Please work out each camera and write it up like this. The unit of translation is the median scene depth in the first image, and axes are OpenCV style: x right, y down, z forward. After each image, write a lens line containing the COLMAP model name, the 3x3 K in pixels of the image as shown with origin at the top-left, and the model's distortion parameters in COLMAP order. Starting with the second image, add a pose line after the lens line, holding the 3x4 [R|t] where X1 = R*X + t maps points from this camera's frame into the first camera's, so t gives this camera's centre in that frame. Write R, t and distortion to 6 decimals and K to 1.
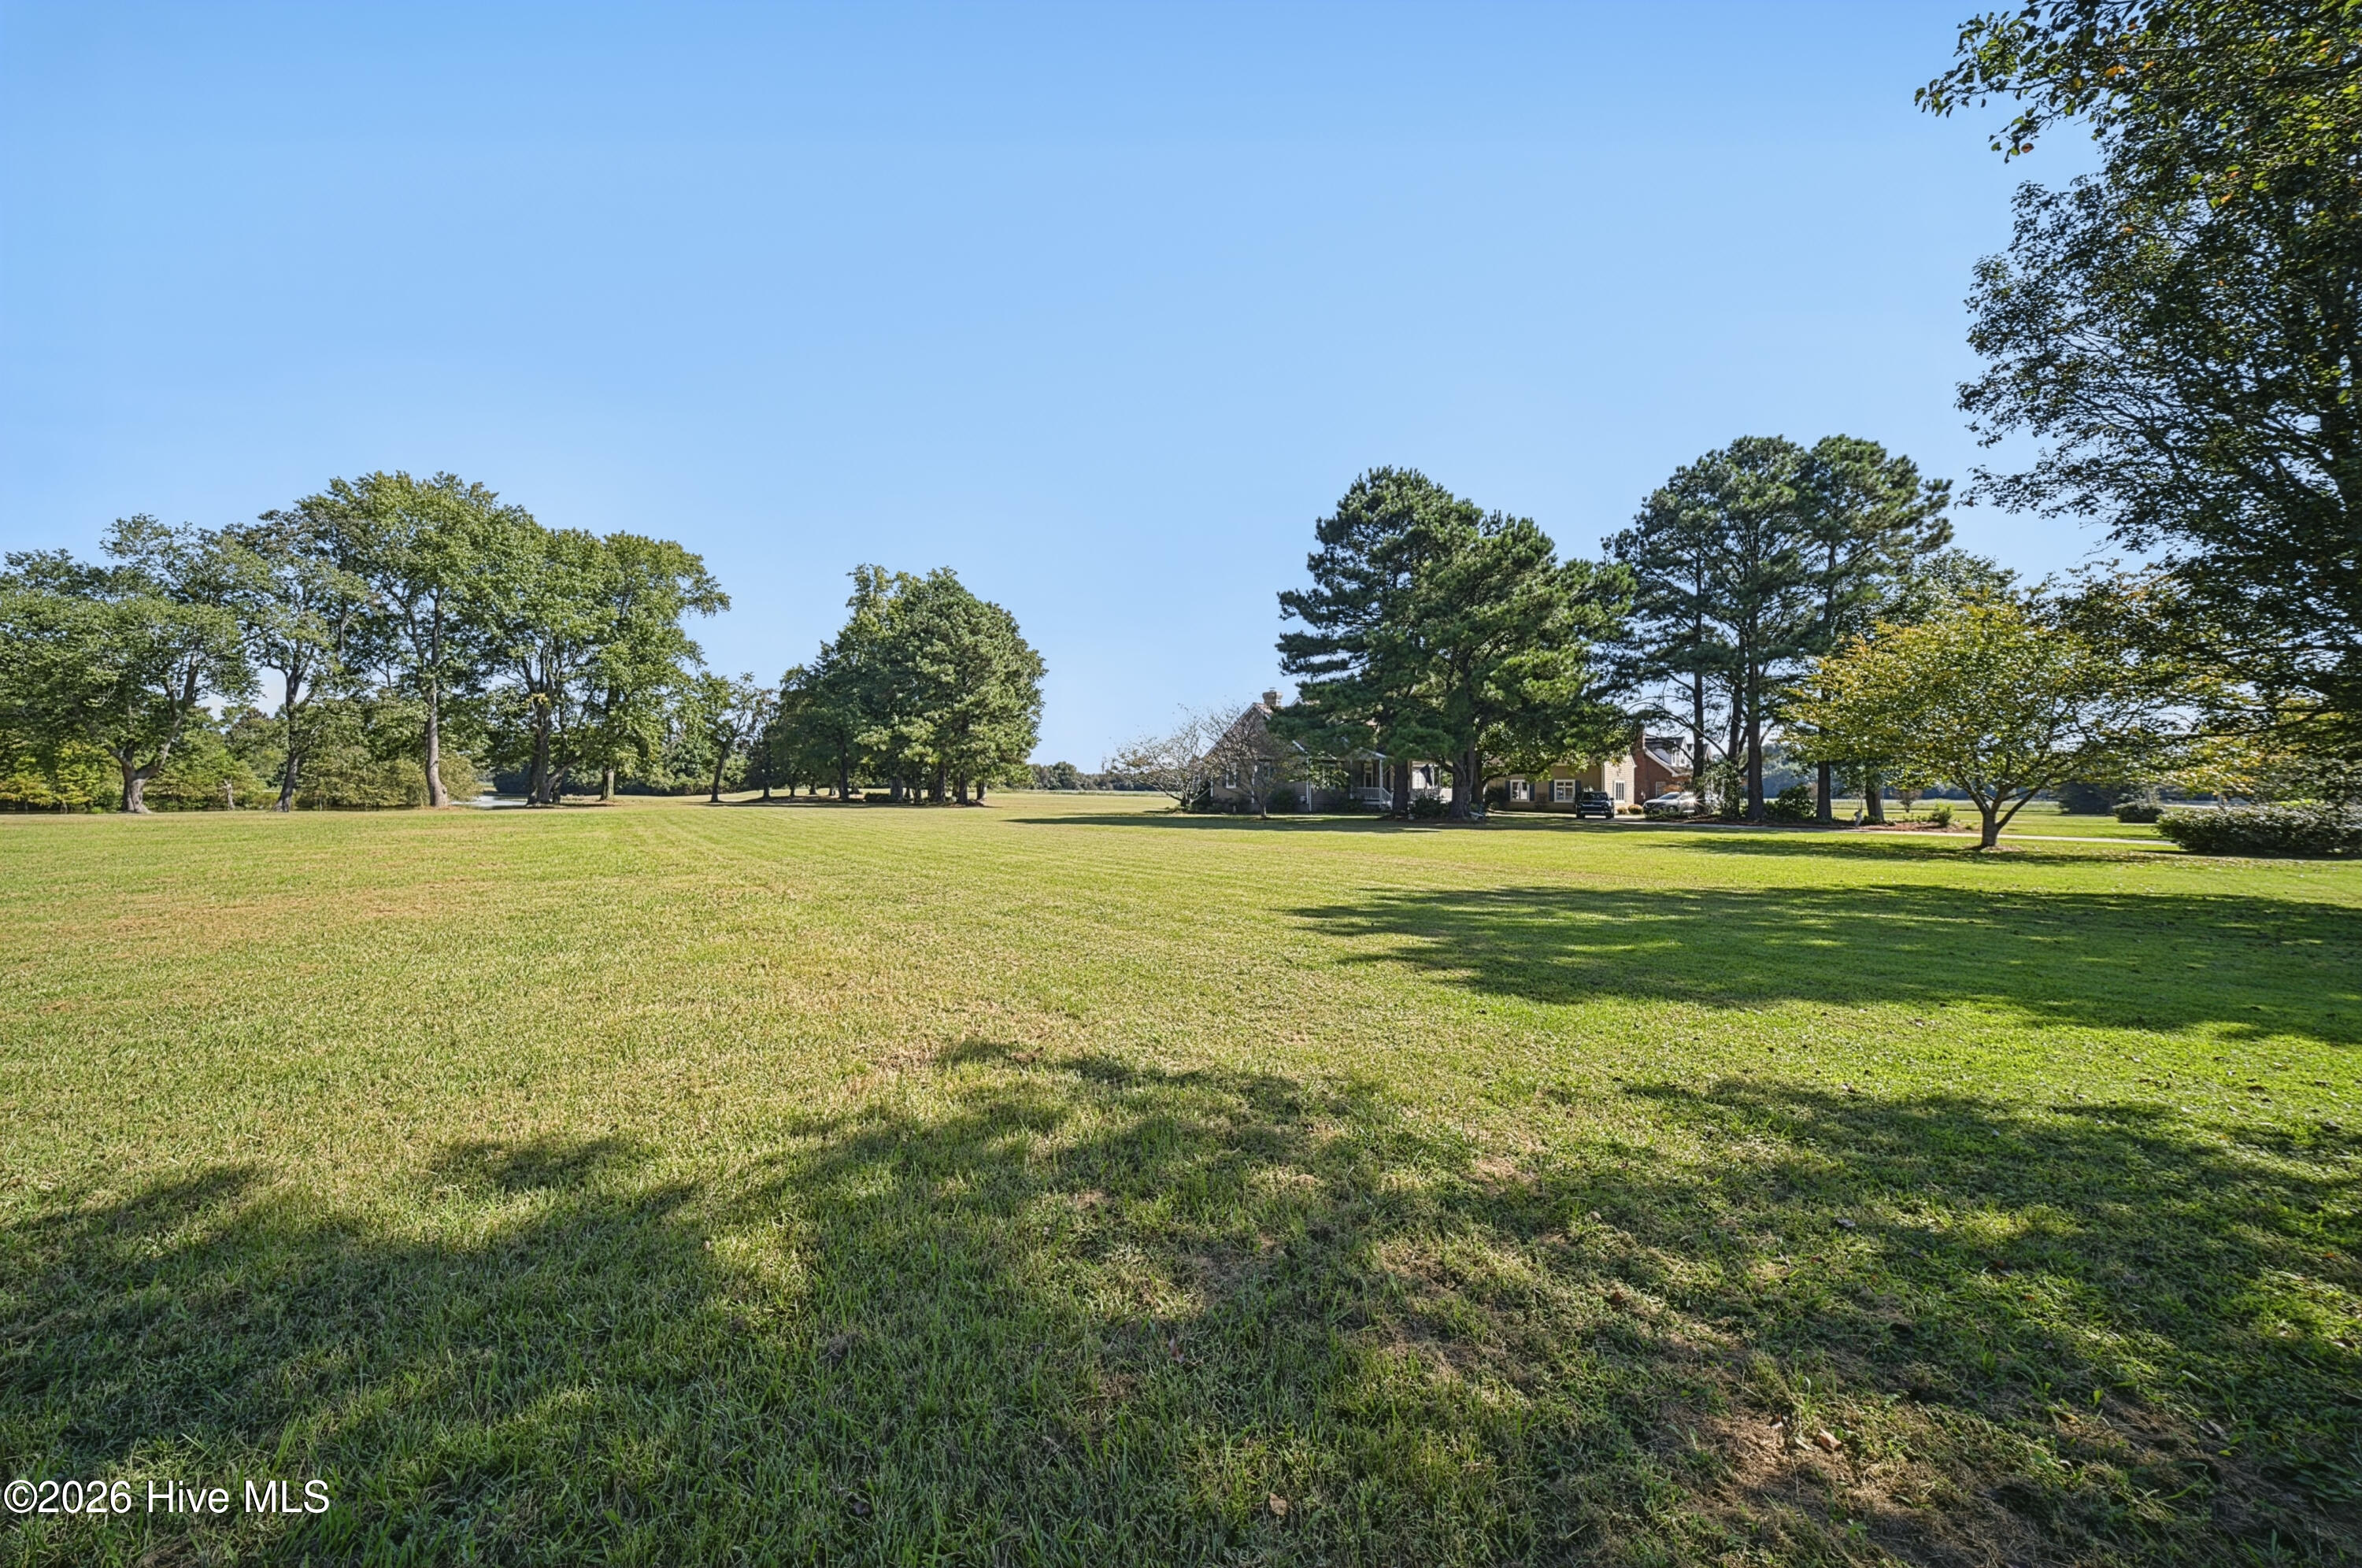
lens RADIAL K [[816.9, 0, 1171.0], [0, 816.9, 782.8], [0, 0, 1]] dist [0.001075, -0.002585]
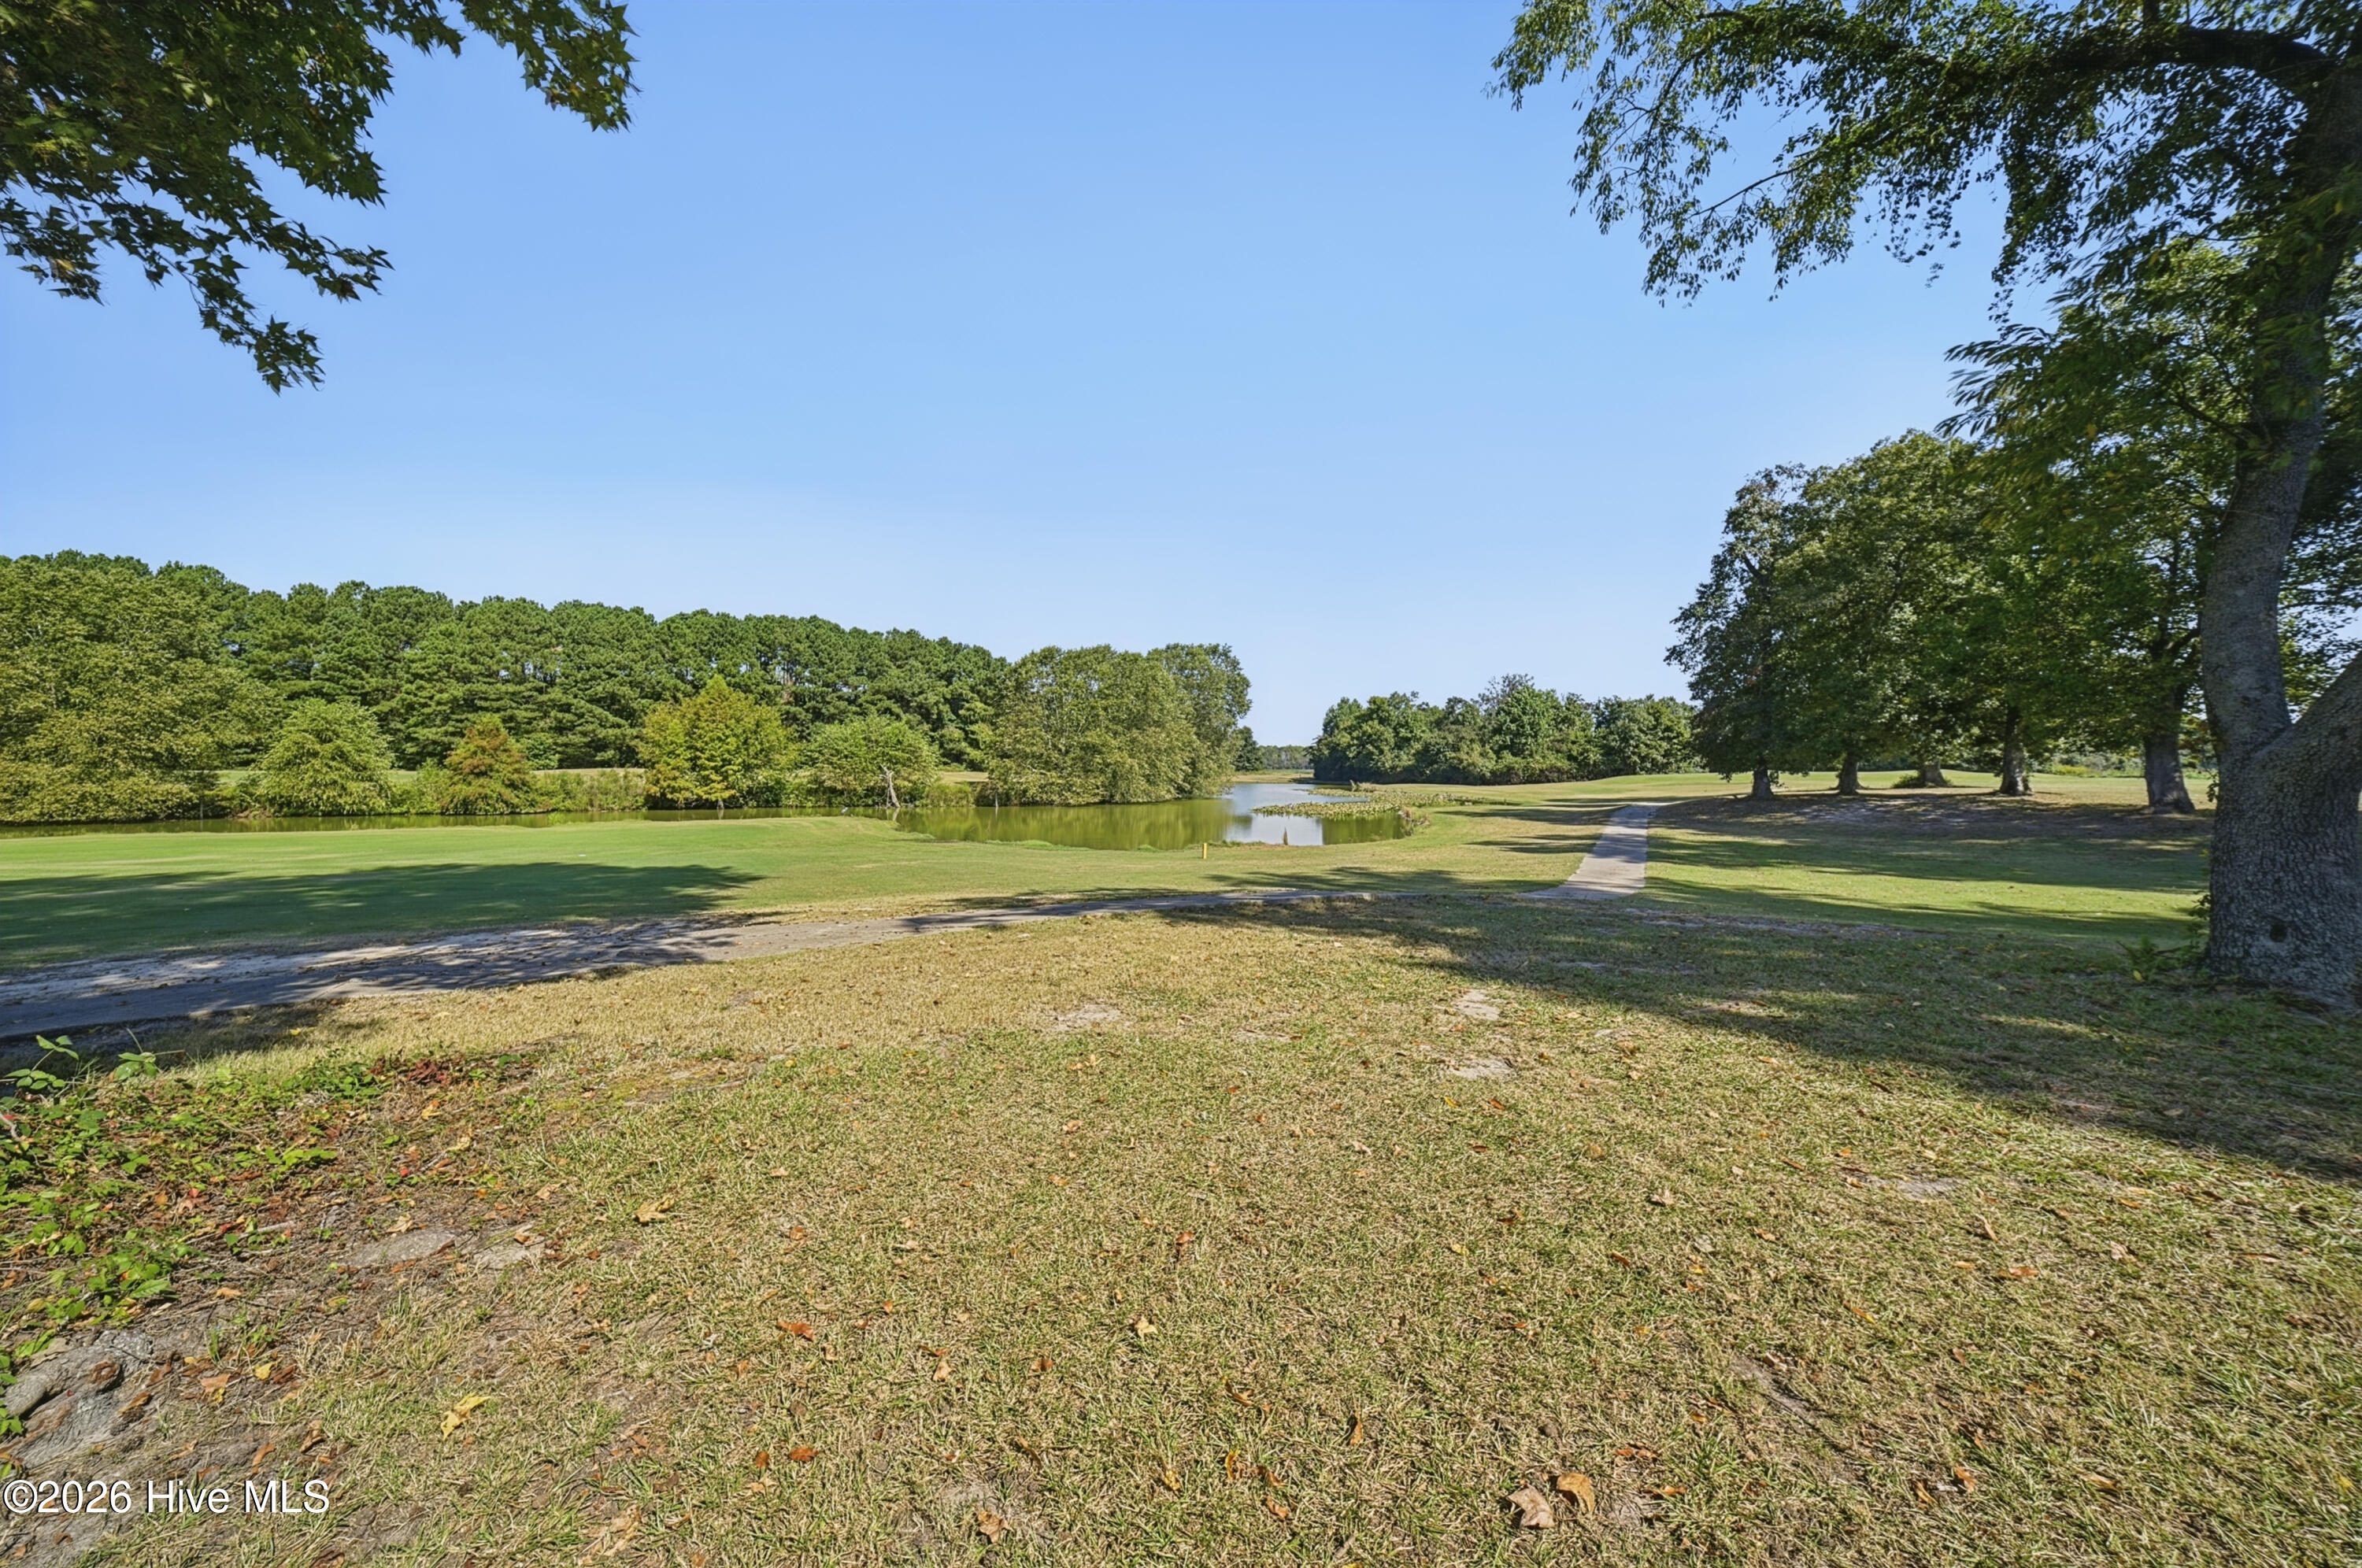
lens RADIAL K [[816.9, 0, 1180.6], [0, 816.9, 782.3], [0, 0, 1]] dist [0.001075, -0.002585]
pose [[0.614047, -0.000165, -0.789270, -0.696470], [0.013295, 0.999860, 0.010134, 0.010720], [0.789158, -0.016716, 0.613963, 1.124873]]
